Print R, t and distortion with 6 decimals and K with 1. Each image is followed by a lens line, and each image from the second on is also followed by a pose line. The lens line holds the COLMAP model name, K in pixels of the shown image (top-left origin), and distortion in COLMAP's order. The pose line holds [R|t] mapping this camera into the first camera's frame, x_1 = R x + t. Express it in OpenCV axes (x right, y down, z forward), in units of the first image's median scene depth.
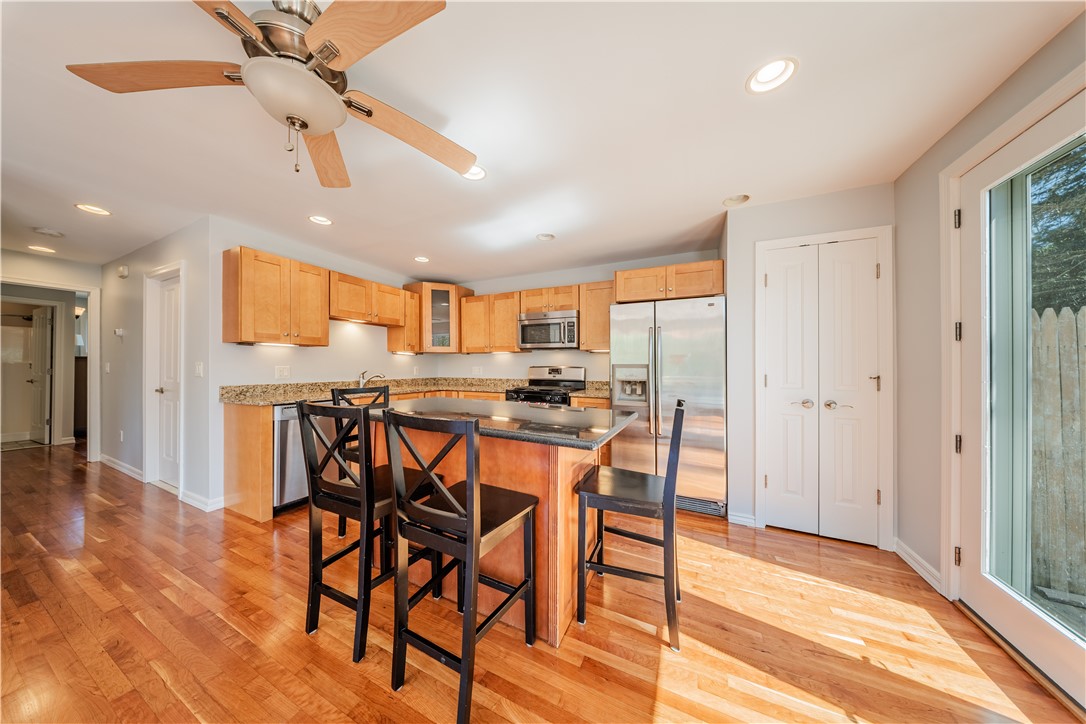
lens RADIAL K [[321.4, 0, 535.3], [0, 321.4, 364.8], [0, 0, 1]] dist [0.001388, -0.001561]
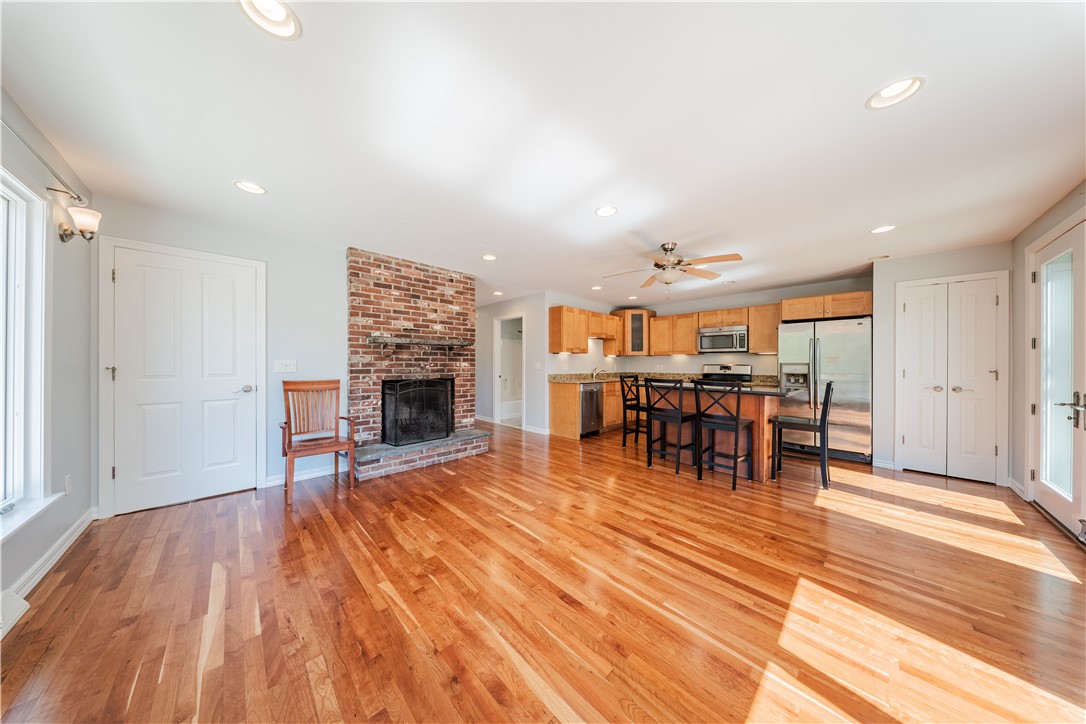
lens RADIAL K [[321.4, 0, 531.9], [0, 321.4, 359.1], [0, 0, 1]] dist [0.001388, -0.001561]
pose [[0.932944, -0.006152, -0.359969, -0.311920], [0.001588, 0.999915, -0.012972, -0.003315], [0.360018, 0.011531, 0.932874, -0.860248]]
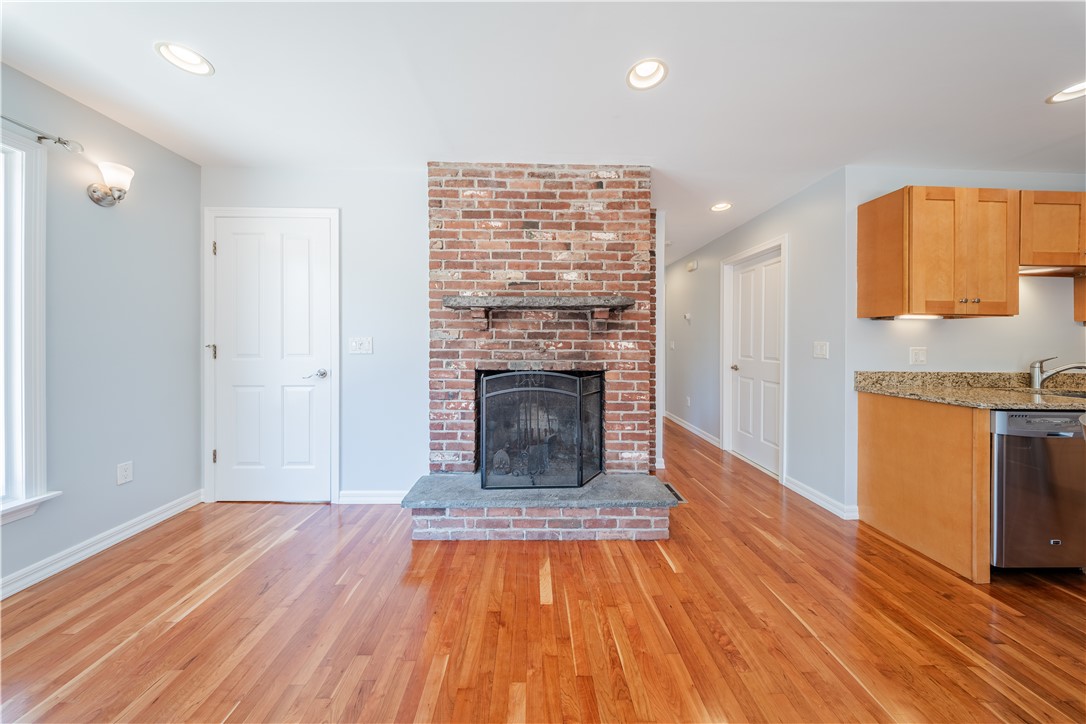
lens RADIAL K [[321.4, 0, 545.8], [0, 321.4, 340.7], [0, 0, 1]] dist [0.001388, -0.001561]
pose [[0.460161, -0.003461, -0.887829, -0.558922], [-0.004096, 0.999973, -0.006021, -0.003008], [0.887826, 0.006407, 0.460134, -0.080937]]
